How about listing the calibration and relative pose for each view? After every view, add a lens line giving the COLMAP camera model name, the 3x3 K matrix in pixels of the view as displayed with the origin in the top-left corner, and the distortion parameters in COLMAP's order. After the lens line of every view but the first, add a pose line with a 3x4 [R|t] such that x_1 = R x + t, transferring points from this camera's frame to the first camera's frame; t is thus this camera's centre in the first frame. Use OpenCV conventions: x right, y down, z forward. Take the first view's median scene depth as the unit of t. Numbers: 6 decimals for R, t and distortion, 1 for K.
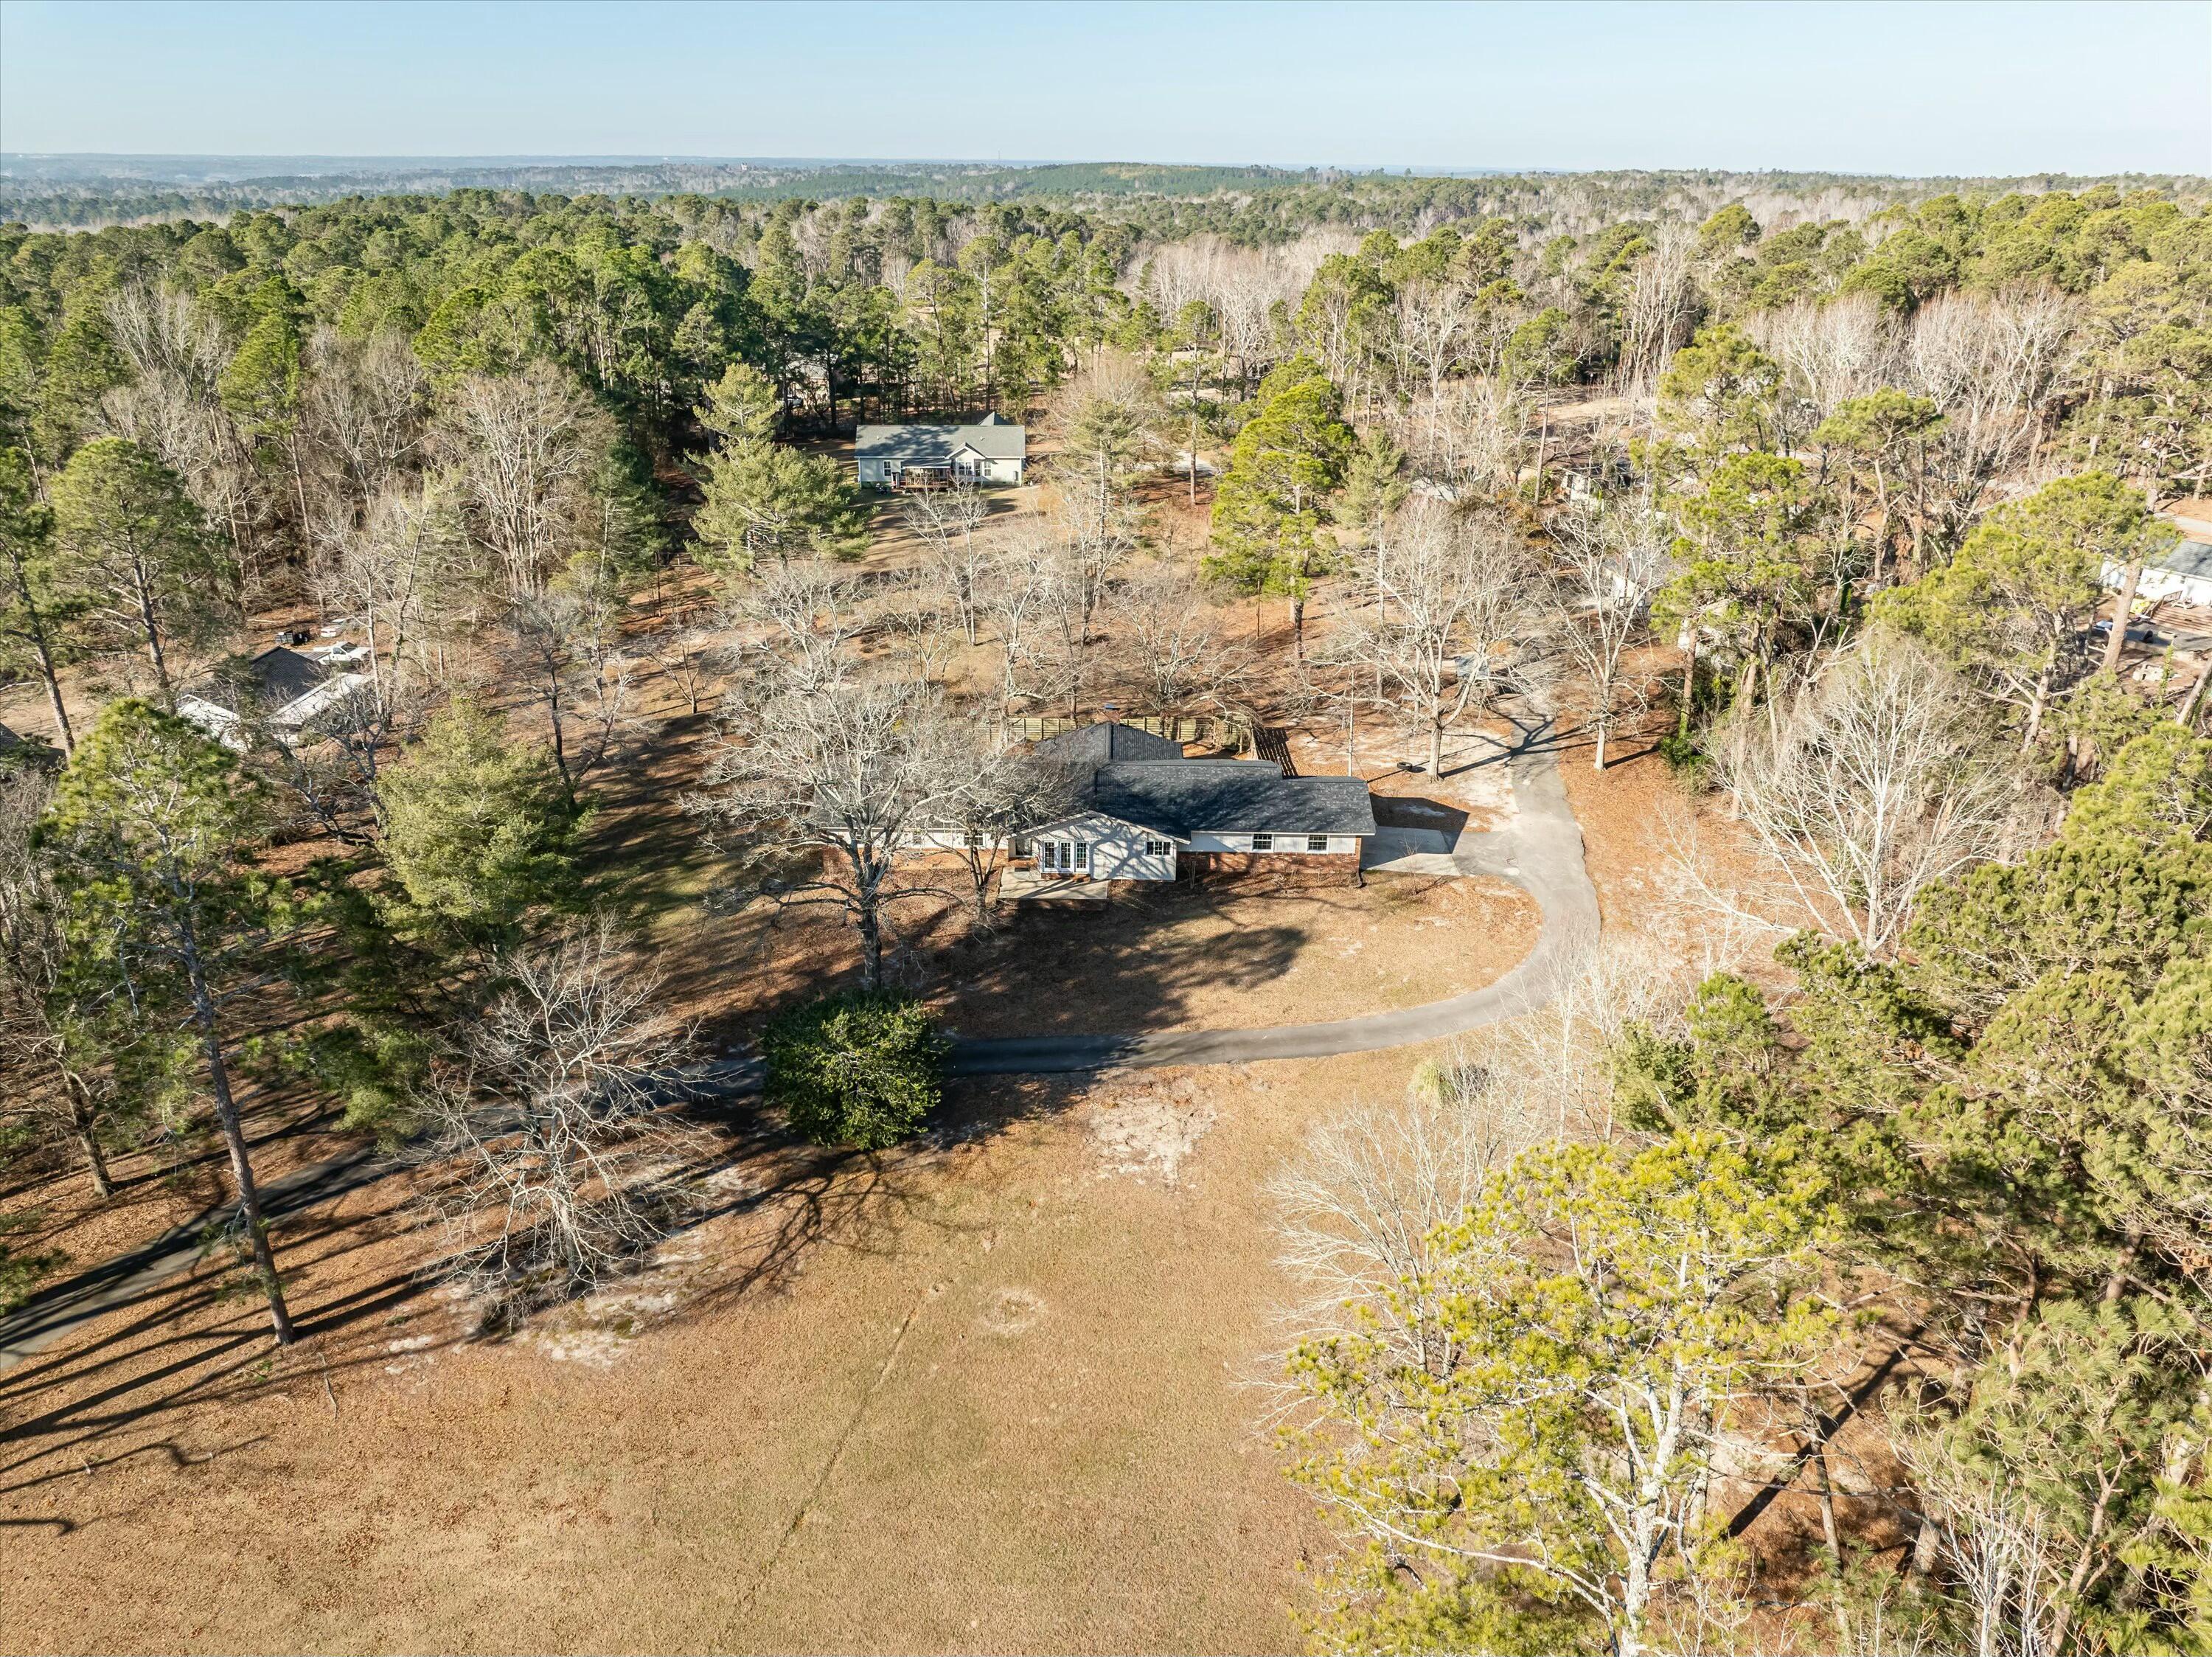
lens RADIAL K [[1649.3, 0, 1120.6], [0, 1649.3, 830.1], [0, 0, 1]] dist [-0.038871, 0.002793]
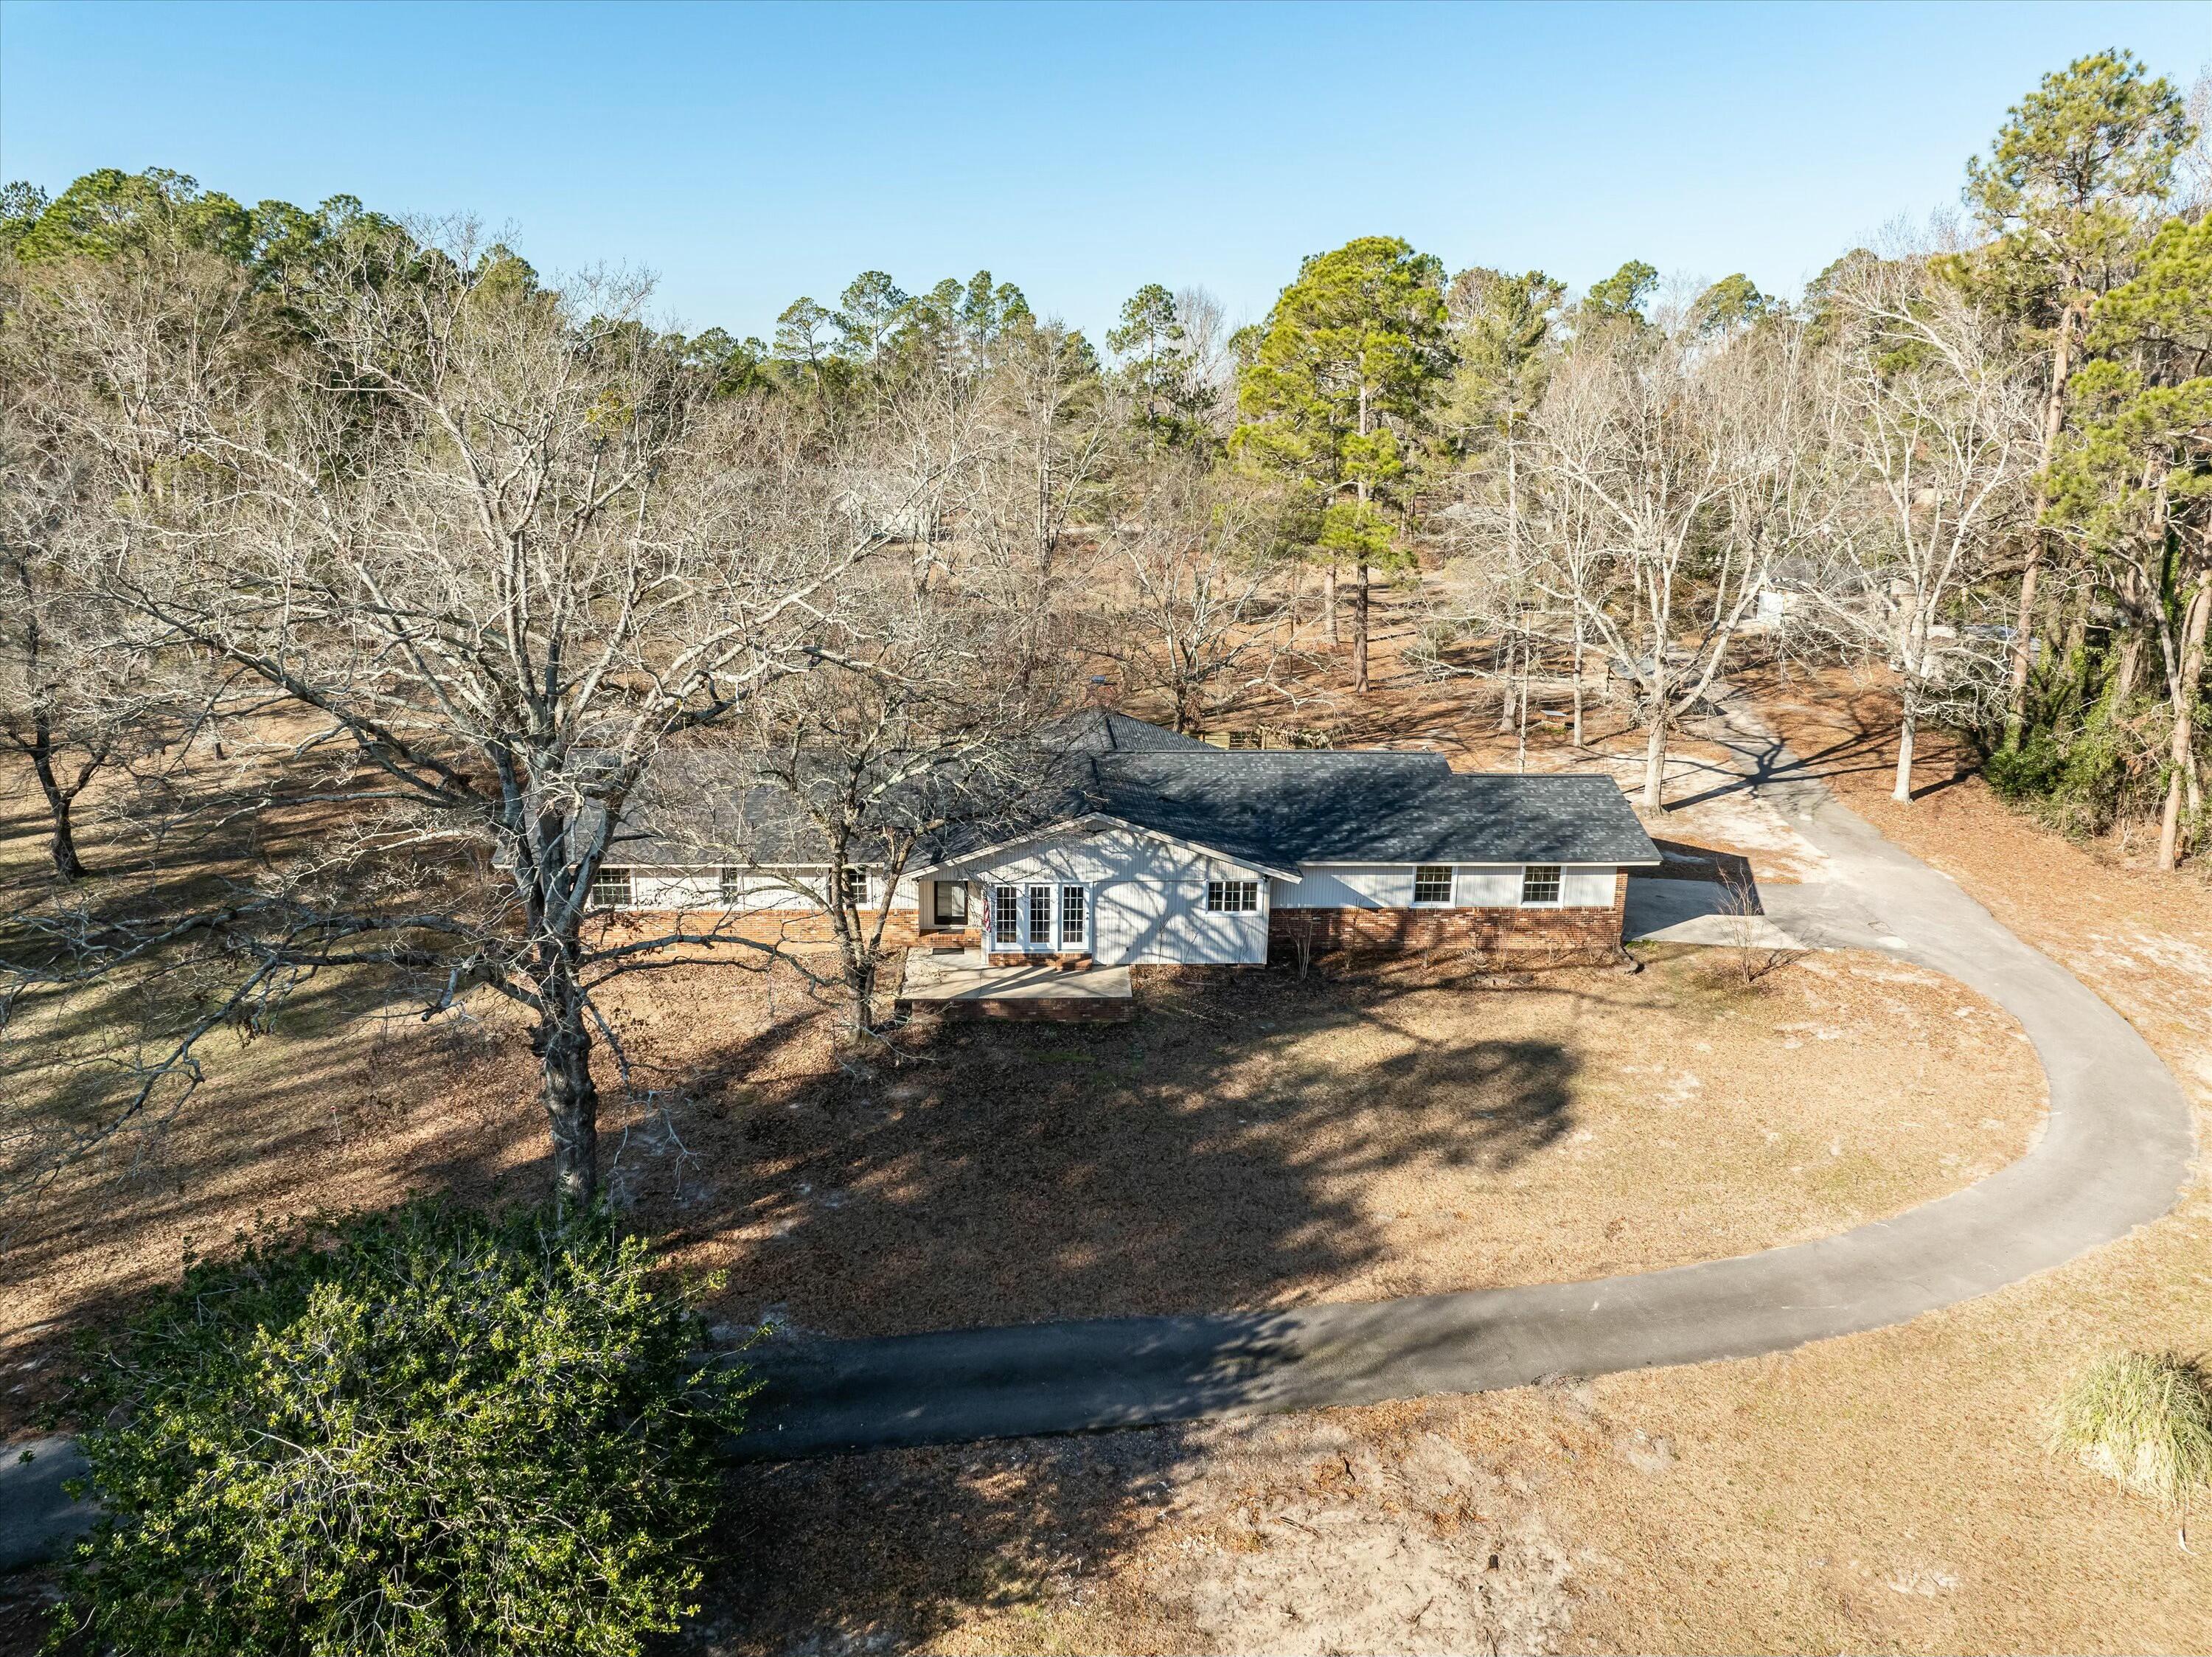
lens RADIAL K [[1649.3, 0, 1120.6], [0, 1649.3, 830.1], [0, 0, 1]] dist [-0.038871, 0.002793]
pose [[0.997774, -0.011859, 0.065620, -0.041285], [0.020033, 0.991910, -0.125351, 0.052013], [-0.063603, 0.126386, 0.989940, 0.519650]]
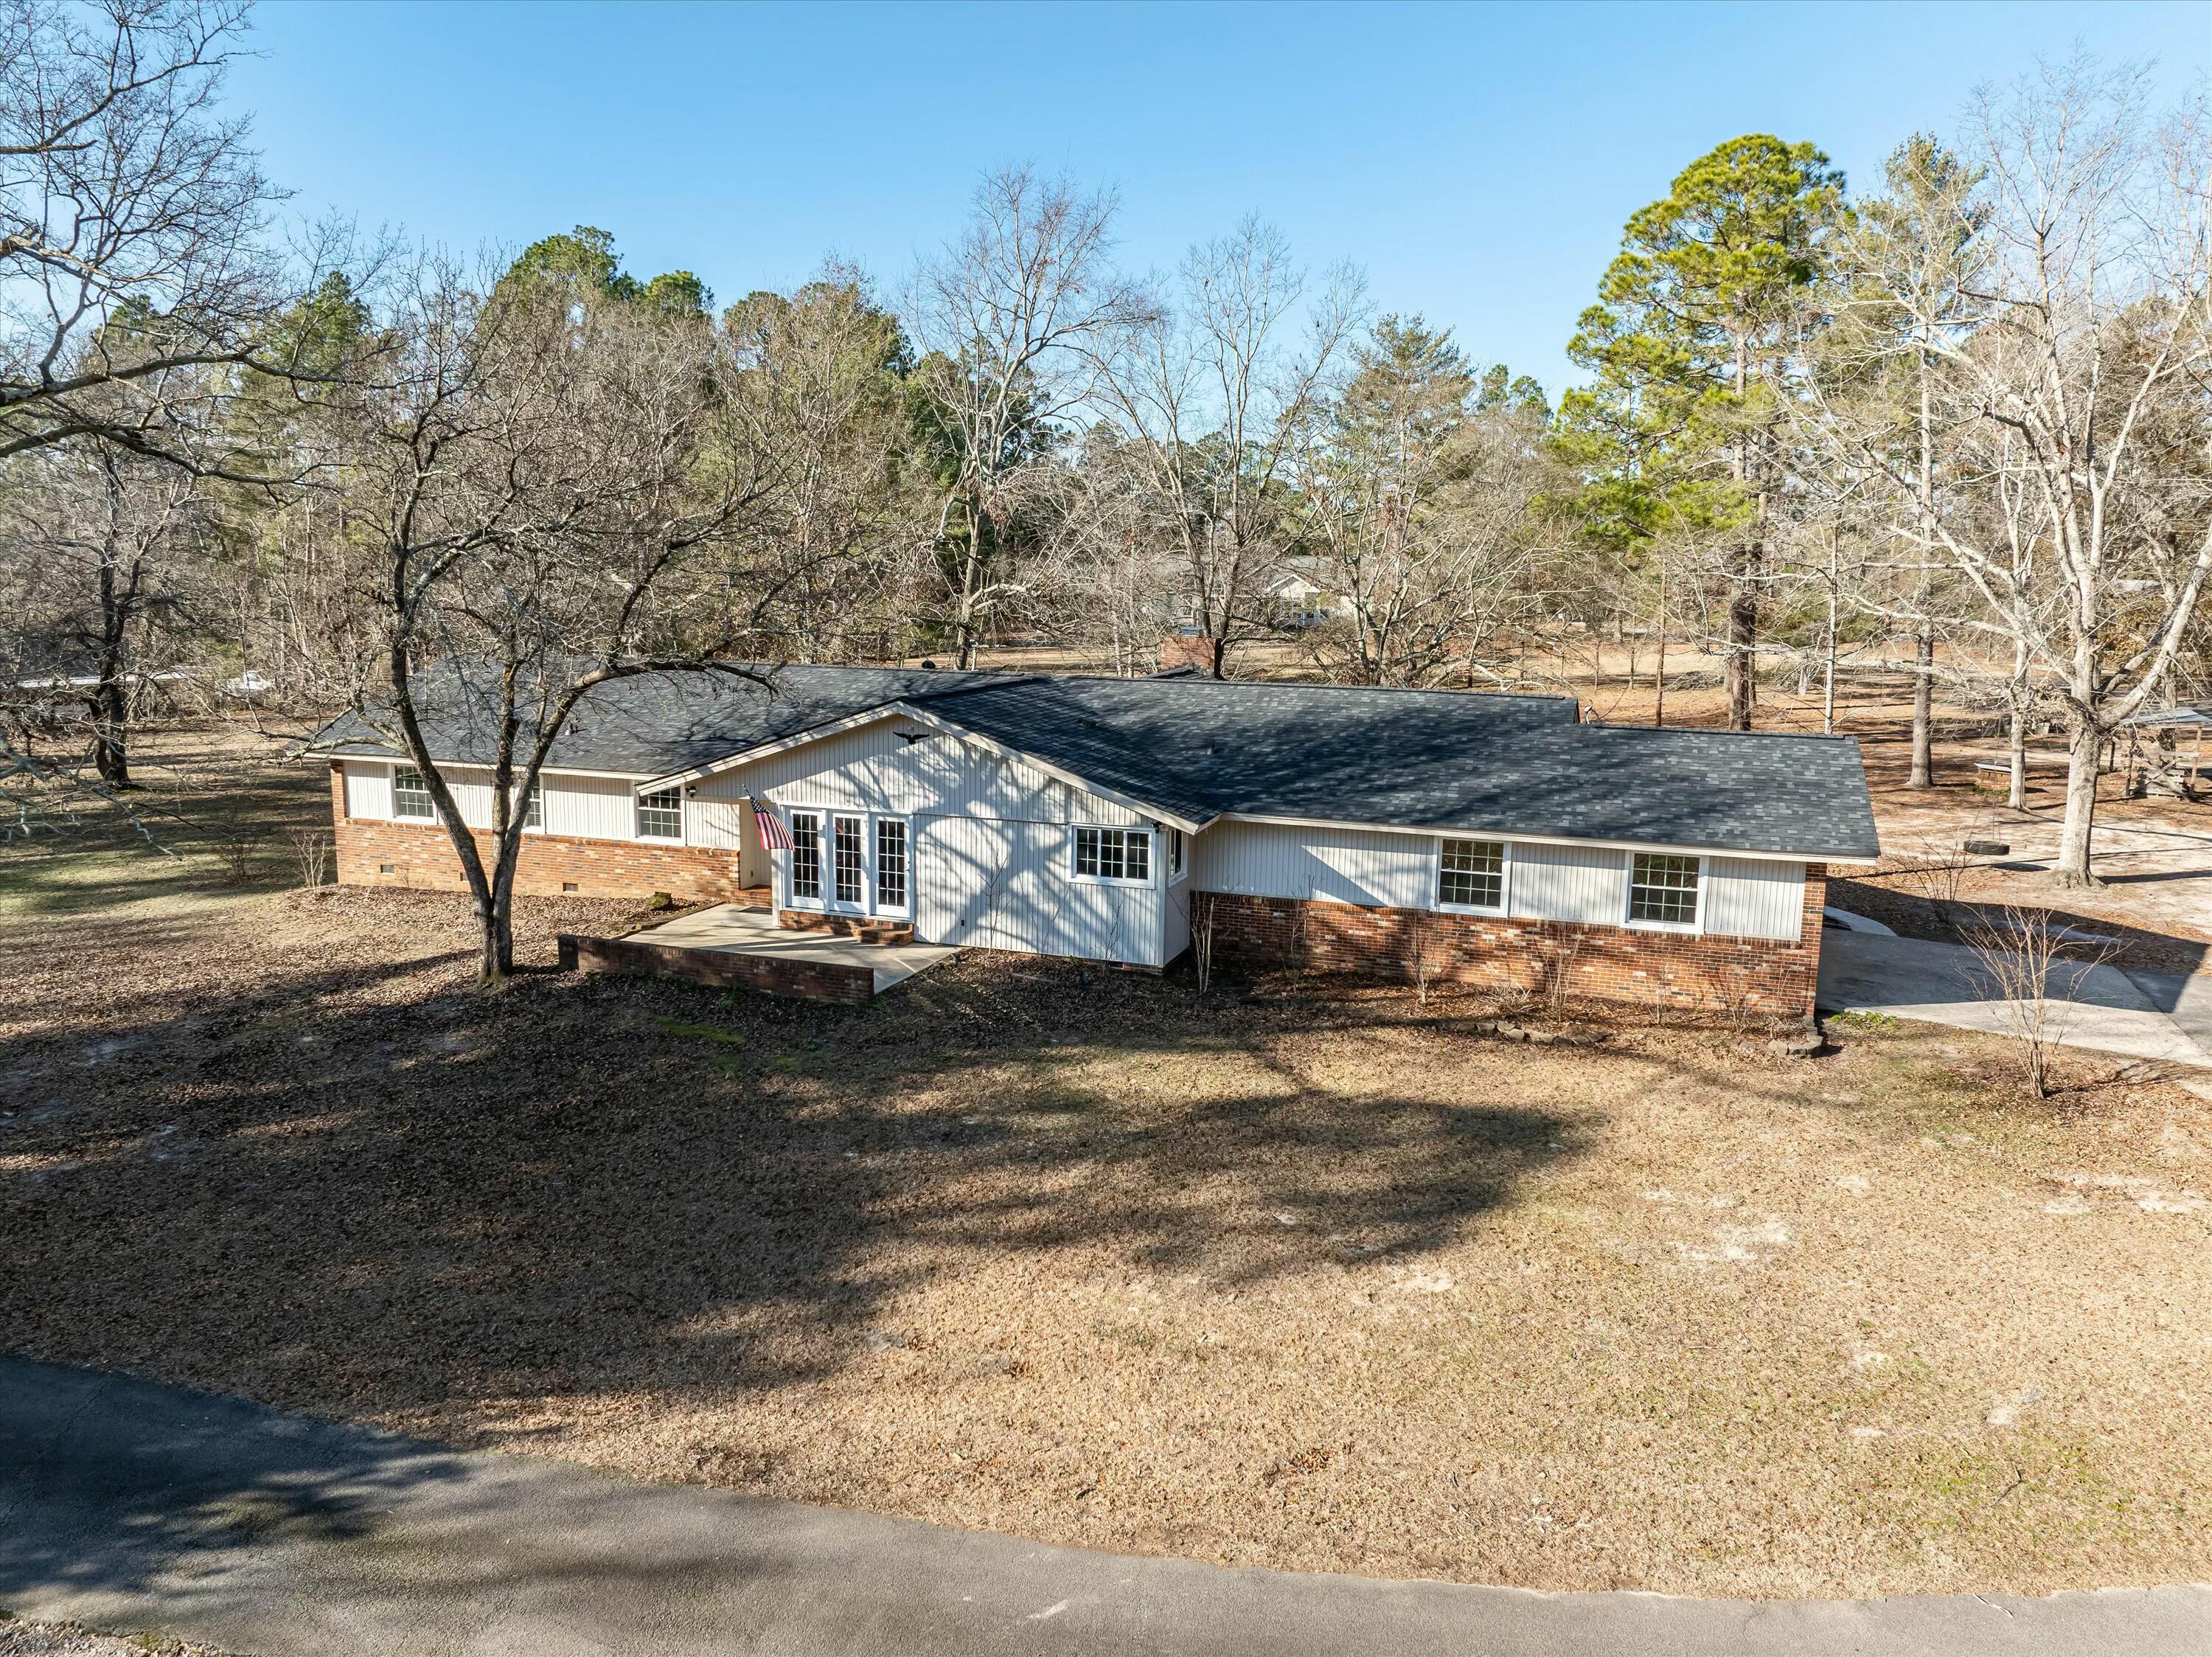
lens RADIAL K [[1737.6, 0, 1082.6], [0, 1737.6, 820.8], [0, 0, 1]] dist [0.069394, -0.000194]
pose [[0.955770, 0.062067, -0.287491, 0.111824], [-0.127875, 0.967951, -0.216148, 0.077782], [0.264861, 0.243350, 0.933075, 0.688362]]
